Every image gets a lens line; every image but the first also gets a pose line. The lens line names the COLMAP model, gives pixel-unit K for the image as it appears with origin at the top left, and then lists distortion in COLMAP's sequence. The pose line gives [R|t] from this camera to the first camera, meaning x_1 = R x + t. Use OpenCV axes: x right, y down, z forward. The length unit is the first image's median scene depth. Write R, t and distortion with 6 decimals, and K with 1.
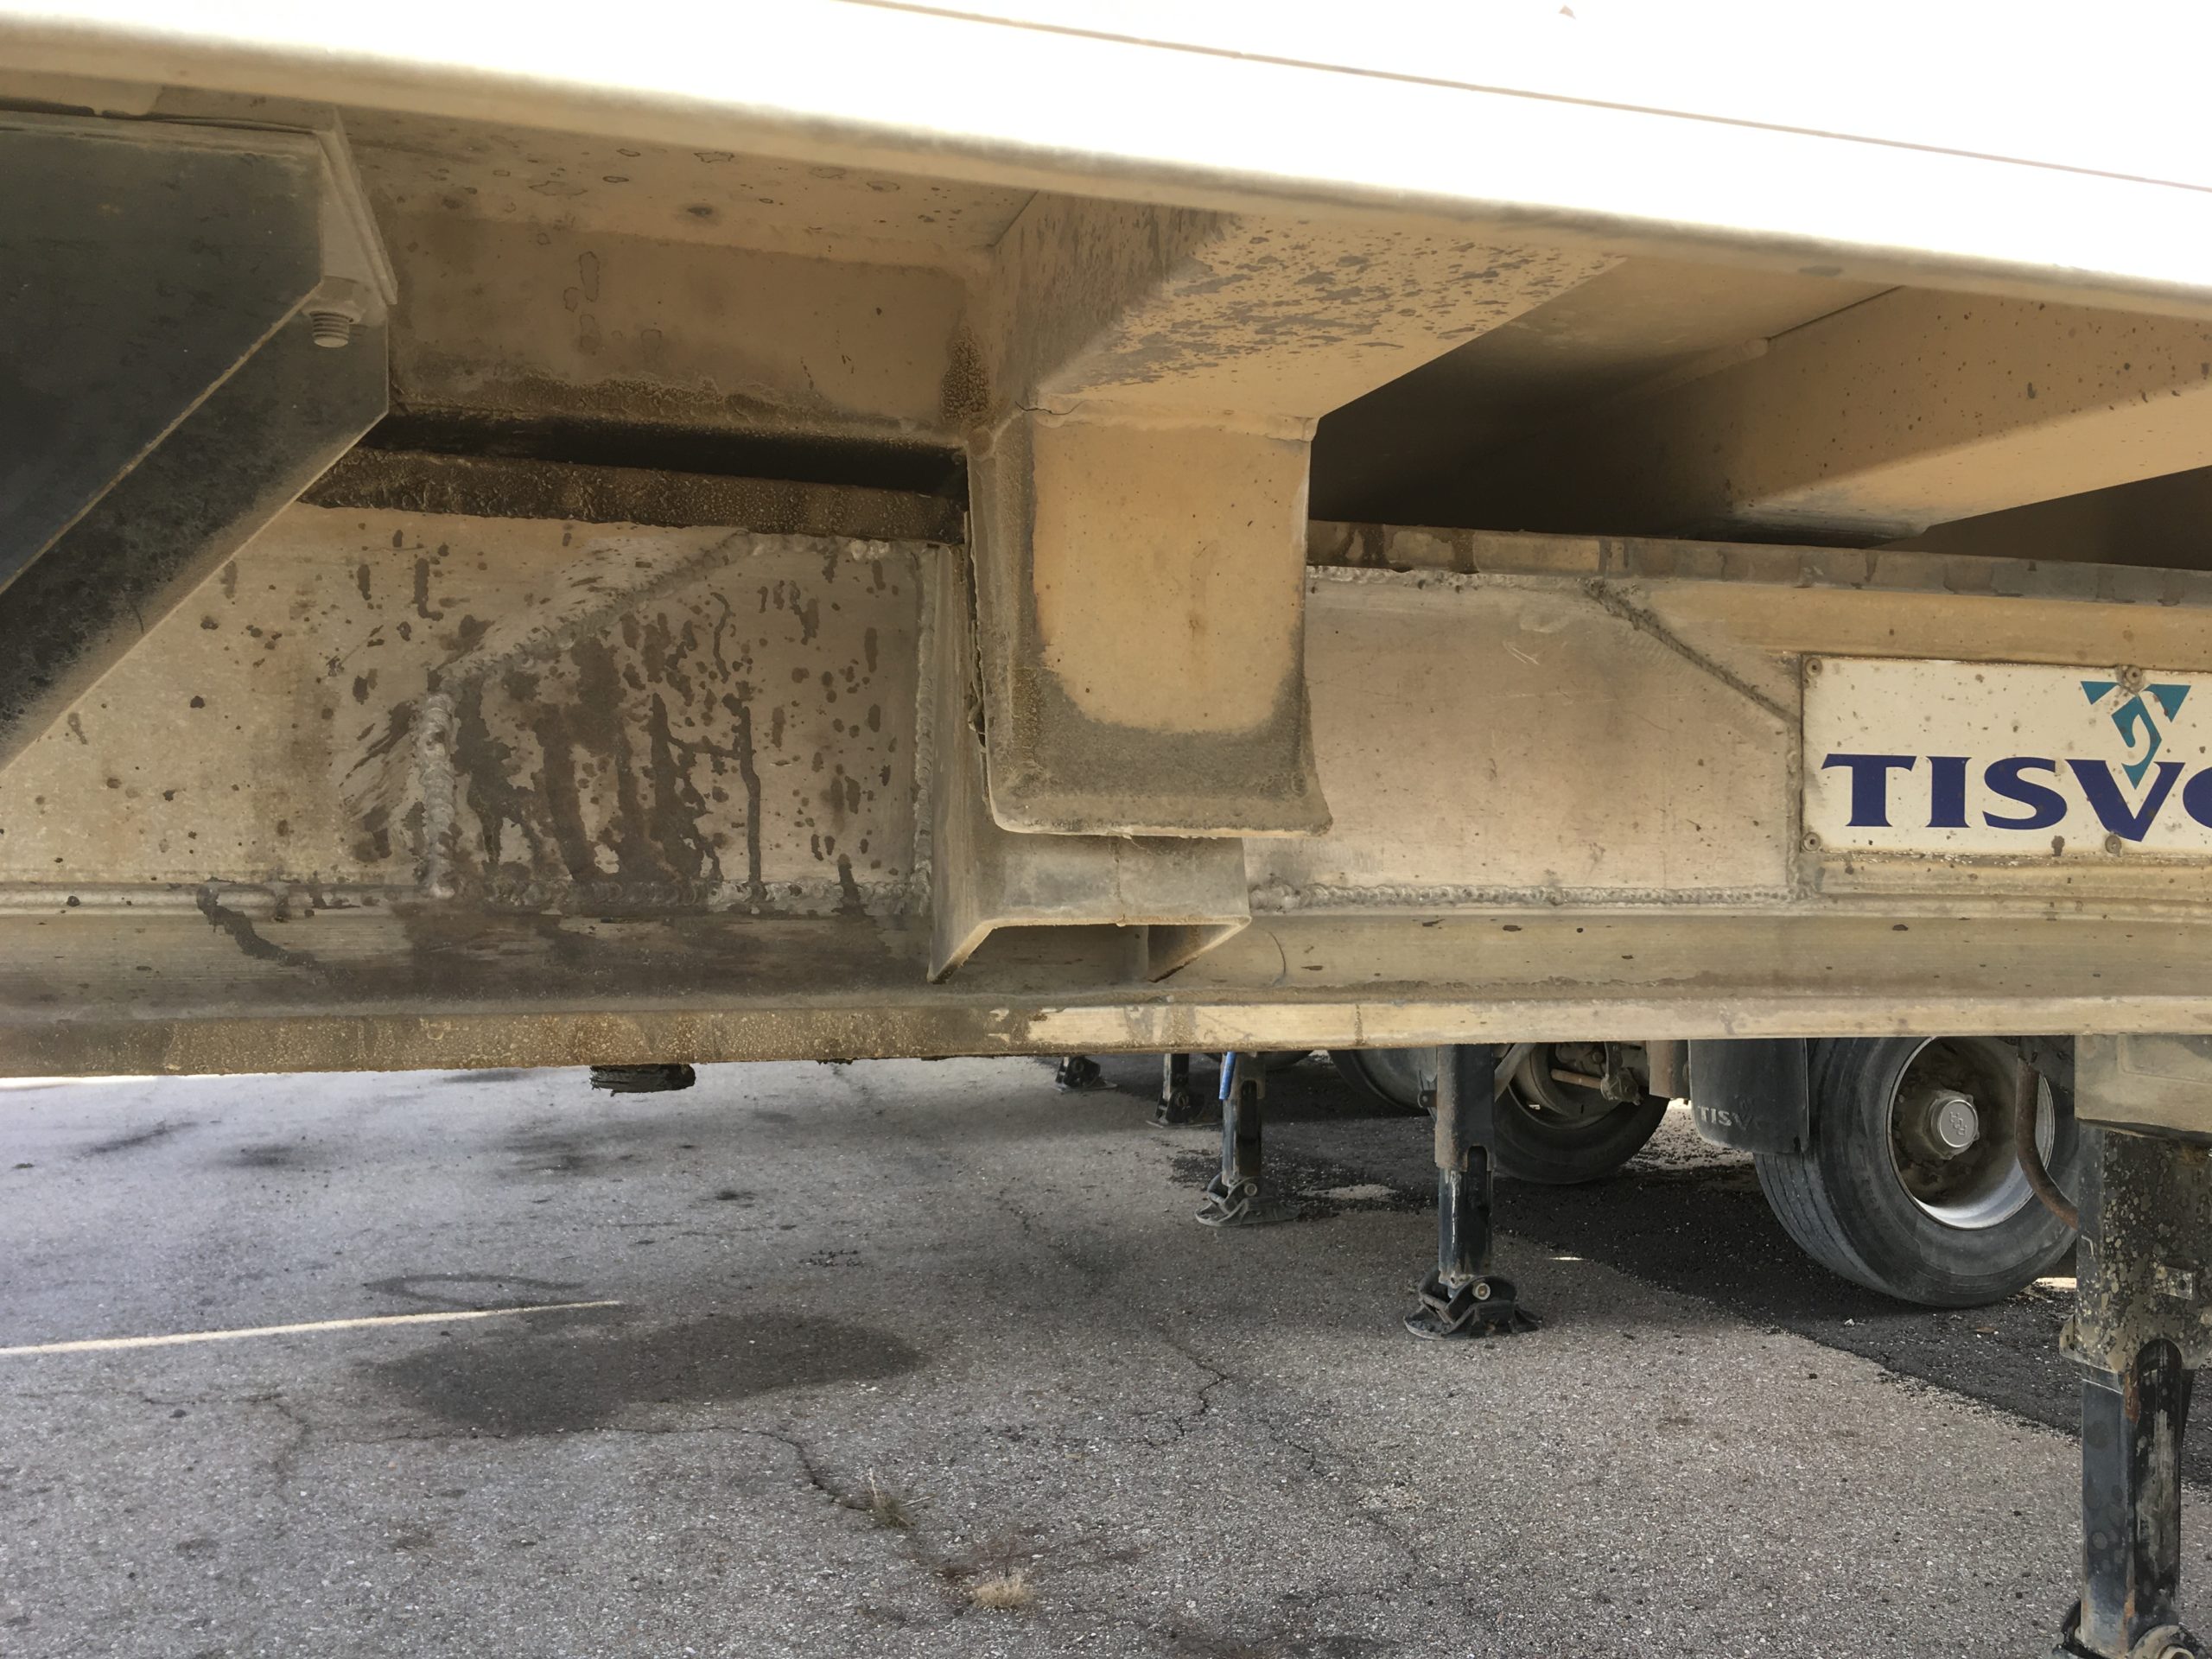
lens RADIAL K [[1853.9, 0, 1106.0], [0, 1853.9, 829.5], [0, 0, 1]] dist [0.117594, -0.176402]
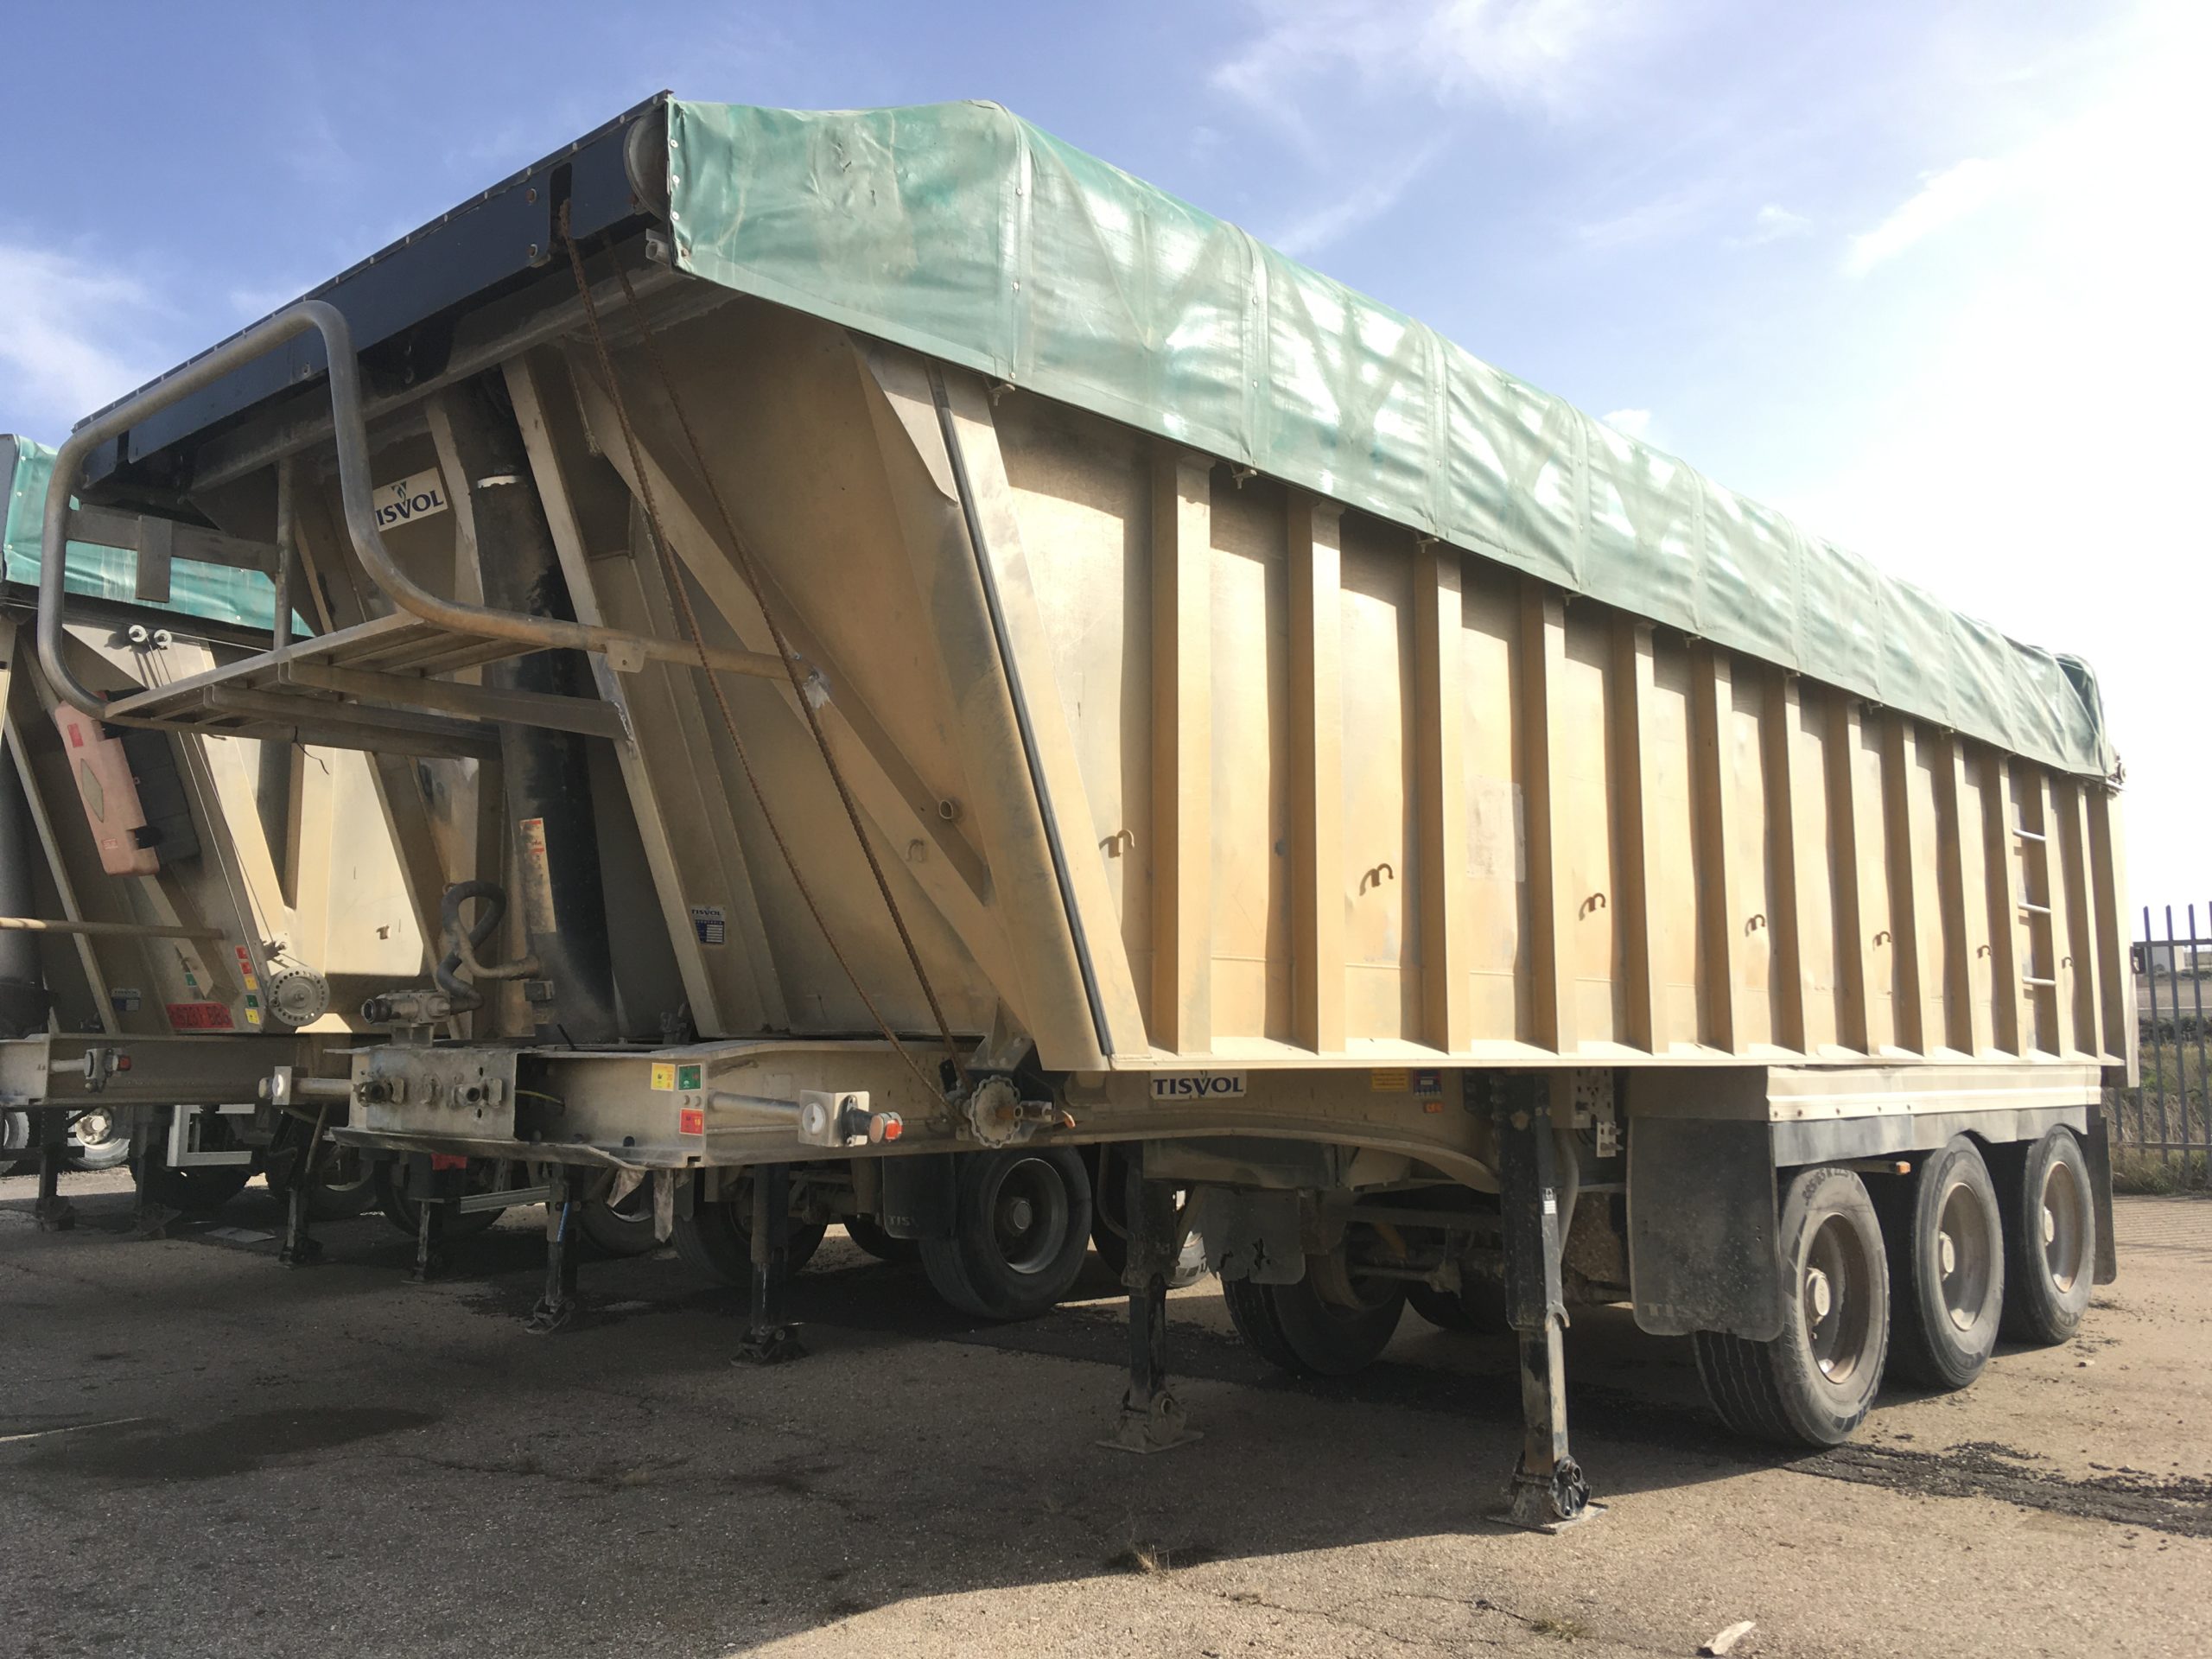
lens RADIAL K [[1853.9, 0, 1106.0], [0, 1853.9, 829.5], [0, 0, 1]] dist [0.117594, -0.176402]
pose [[0.850847, 0.049979, 0.523032, -0.444750], [-0.001058, 0.995626, -0.093418, -0.046382], [-0.525413, 0.078931, 0.847178, -0.598111]]
